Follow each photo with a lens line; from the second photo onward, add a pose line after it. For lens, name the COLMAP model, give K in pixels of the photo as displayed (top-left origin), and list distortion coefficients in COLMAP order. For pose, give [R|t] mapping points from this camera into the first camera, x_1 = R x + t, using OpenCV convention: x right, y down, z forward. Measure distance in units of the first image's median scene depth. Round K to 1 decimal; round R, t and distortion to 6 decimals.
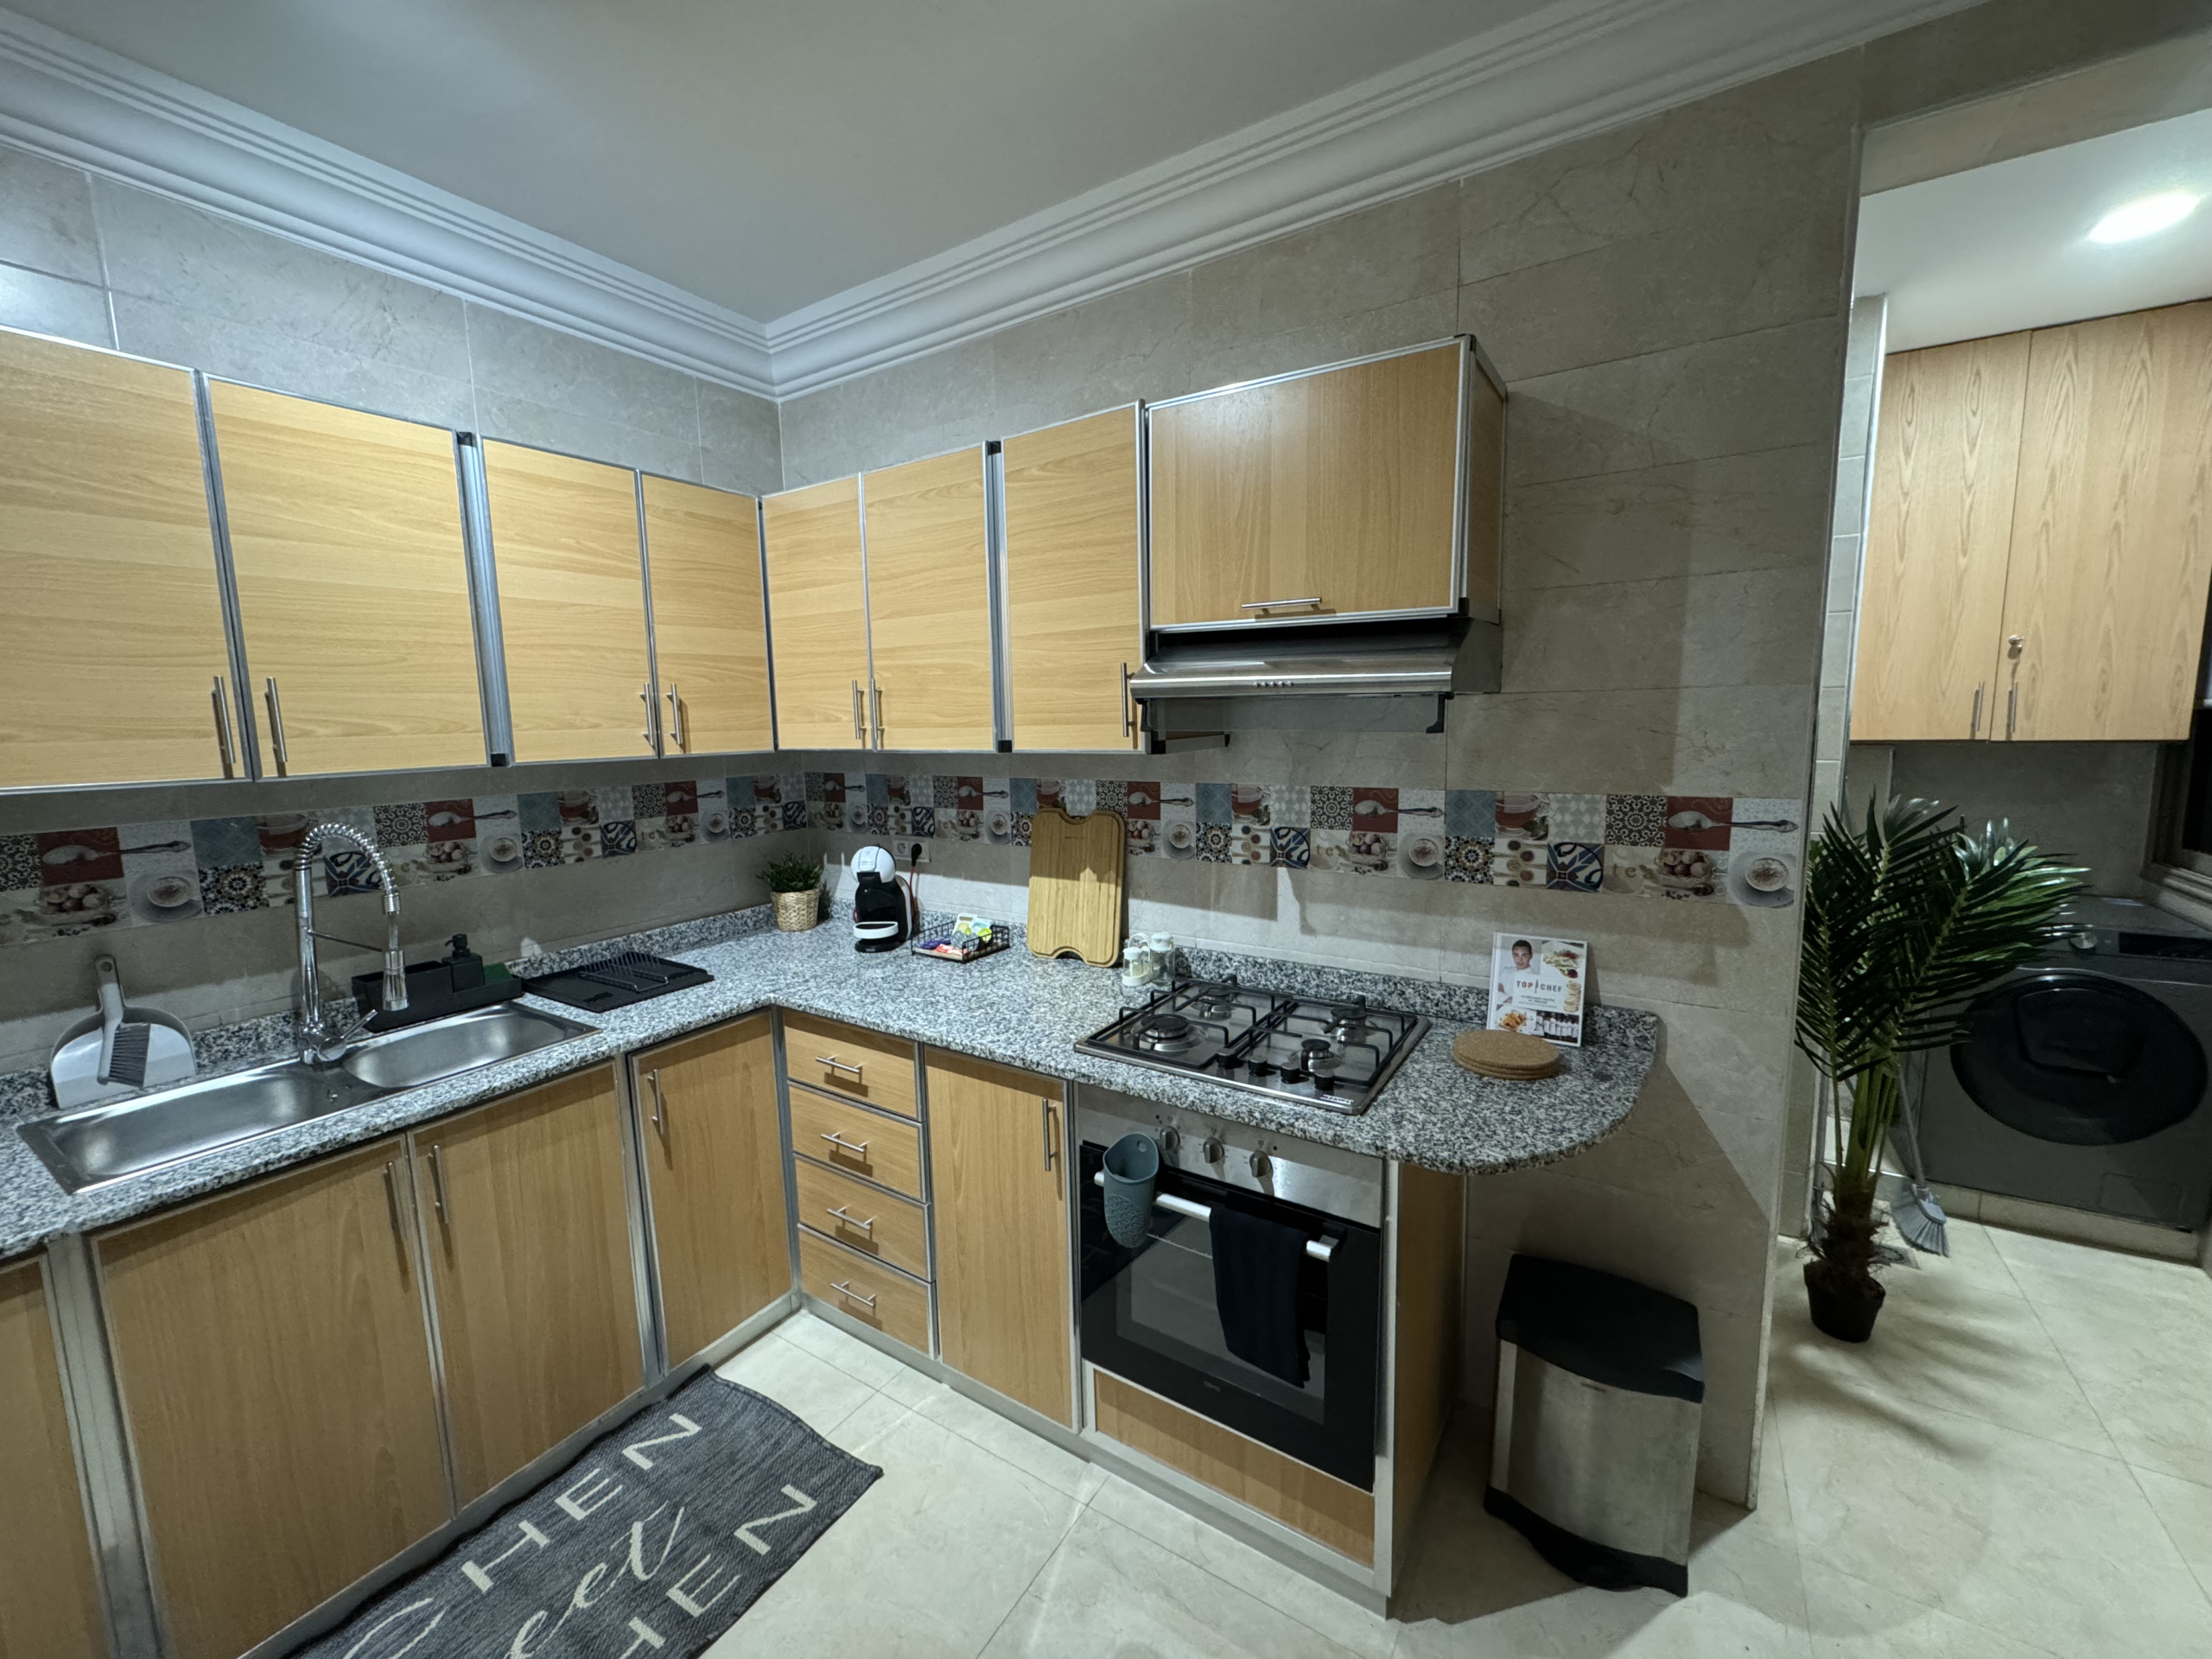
lens RADIAL K [[881.2, 0, 1106.4], [0, 881.2, 827.5], [0, 0, 1]] dist [-0.002192, 0.000419]
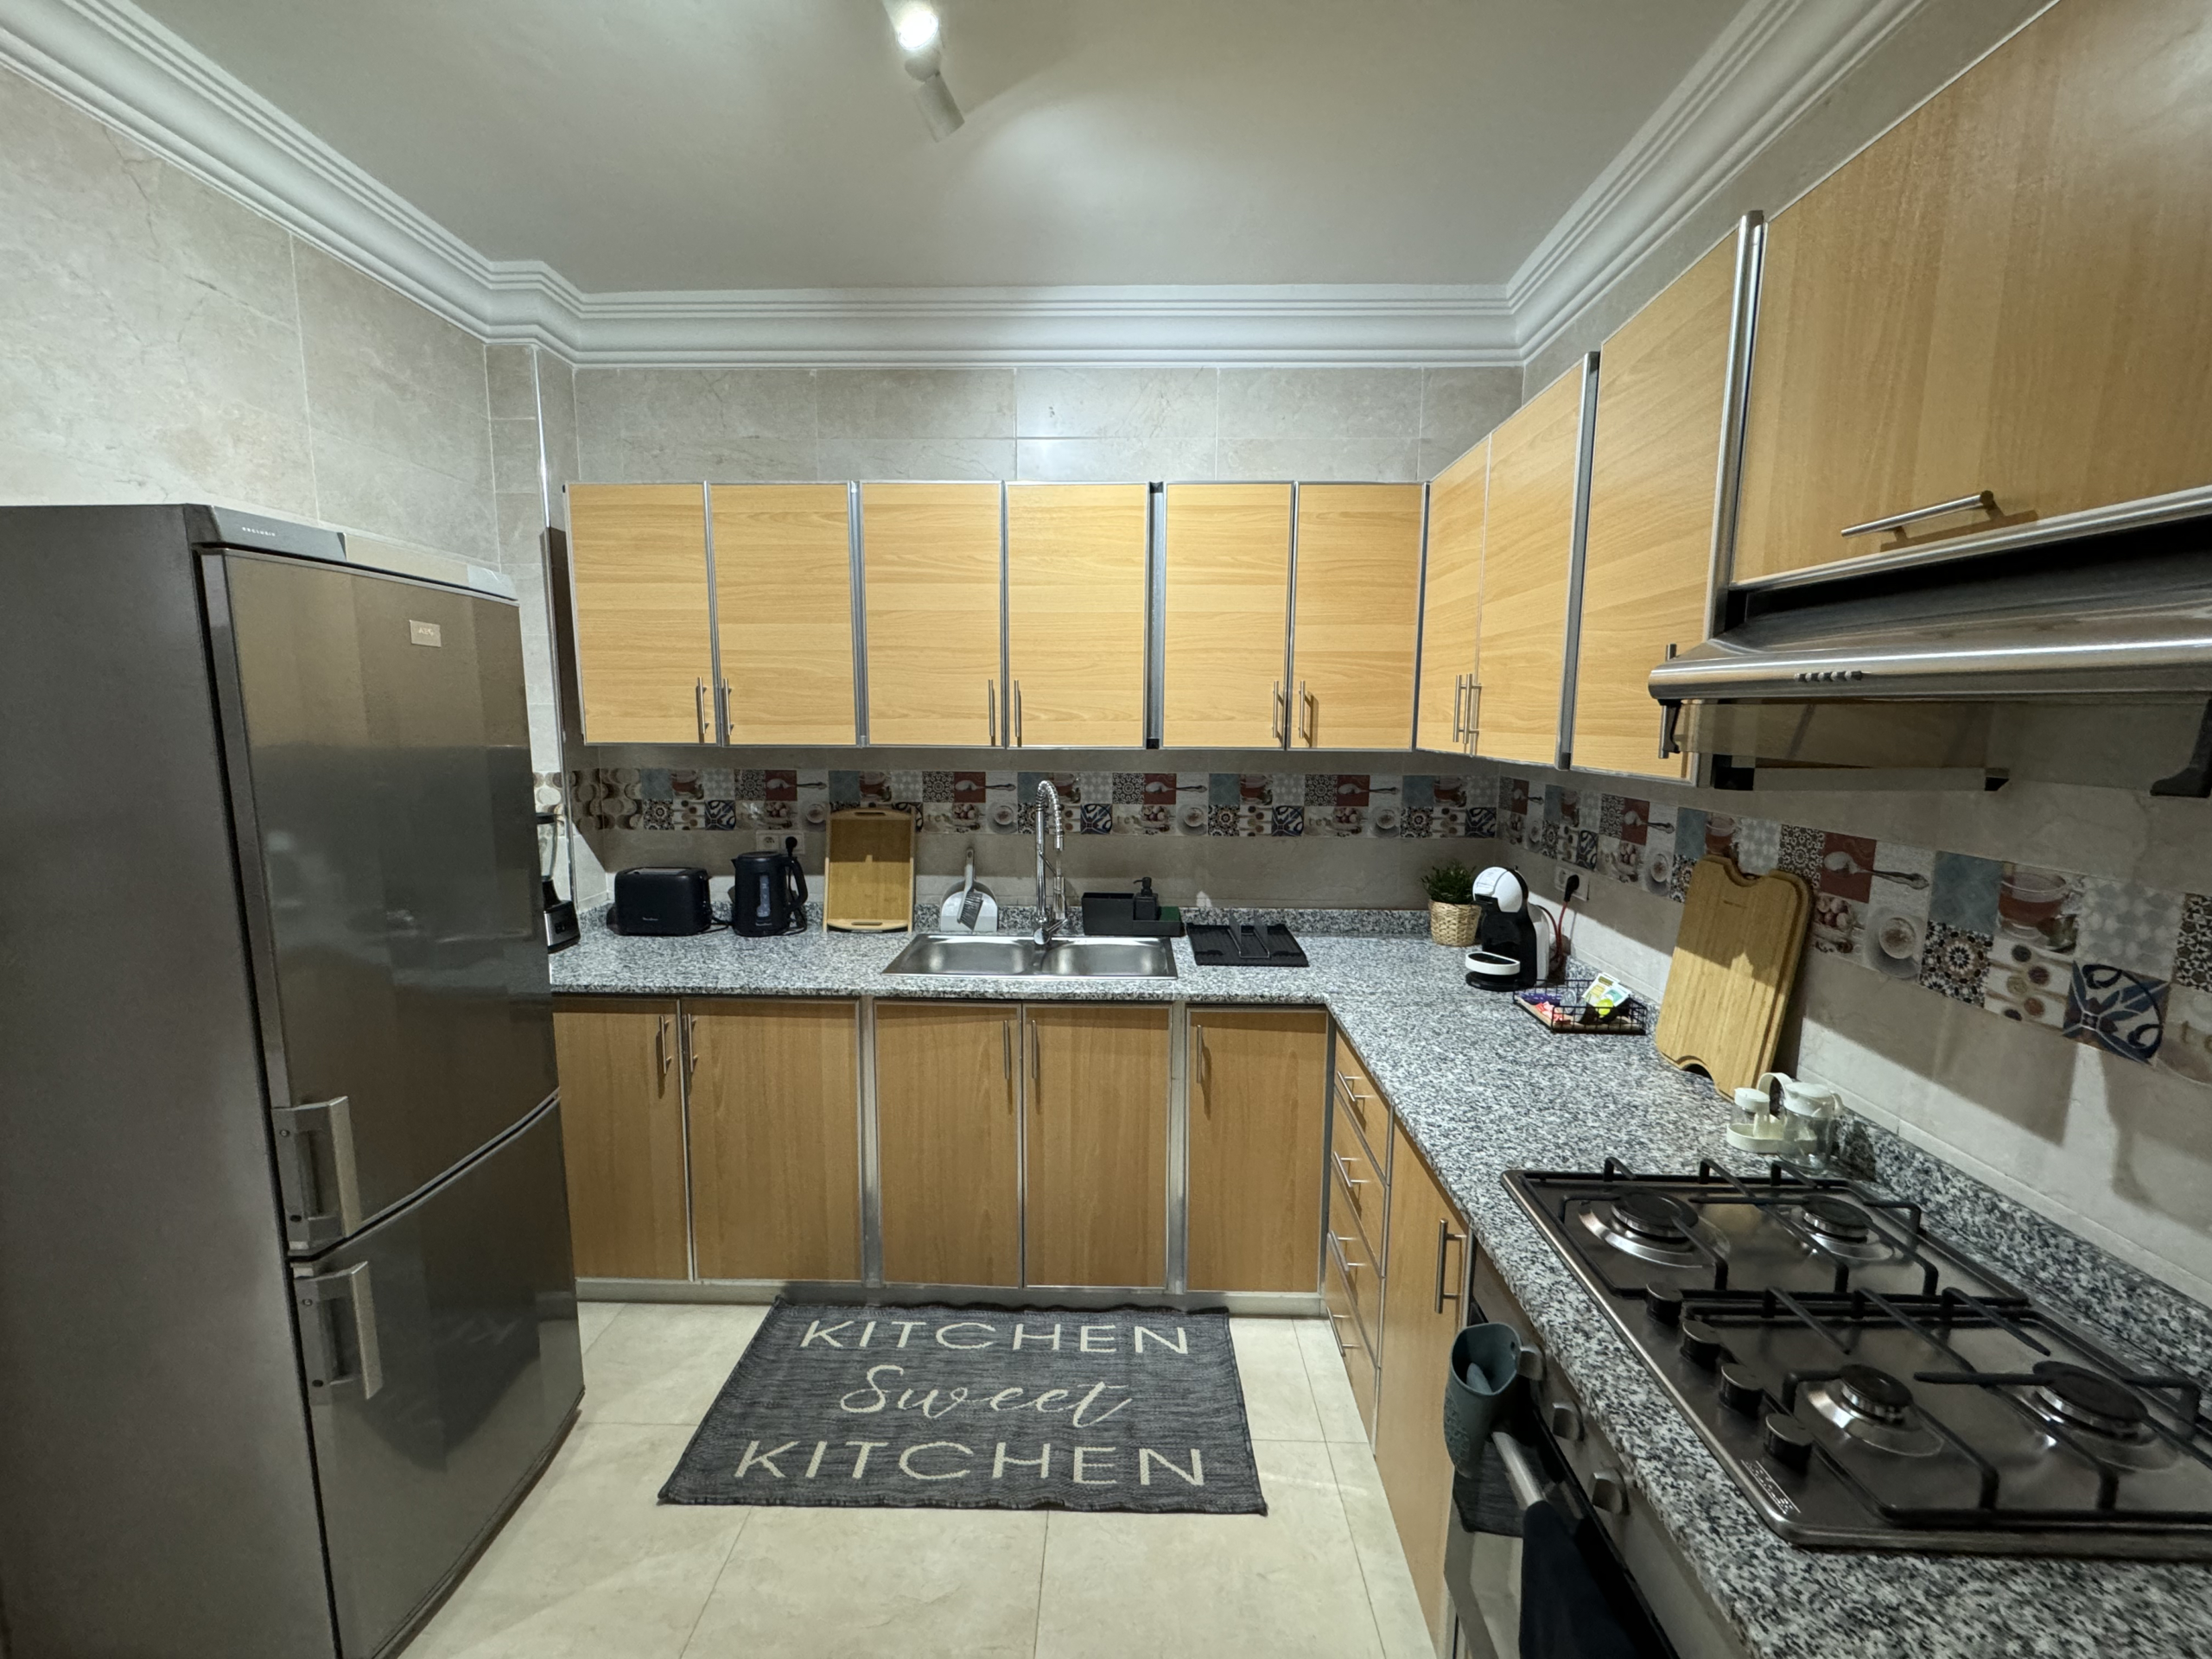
lens RADIAL K [[881.2, 0, 1111.0], [0, 881.2, 828.4], [0, 0, 1]] dist [-0.002192, 0.000419]
pose [[0.513954, 0.133754, -0.847326, 0.350414], [-0.126452, 0.988791, 0.079384, -0.048936], [0.848446, 0.066347, 0.525107, 0.297879]]
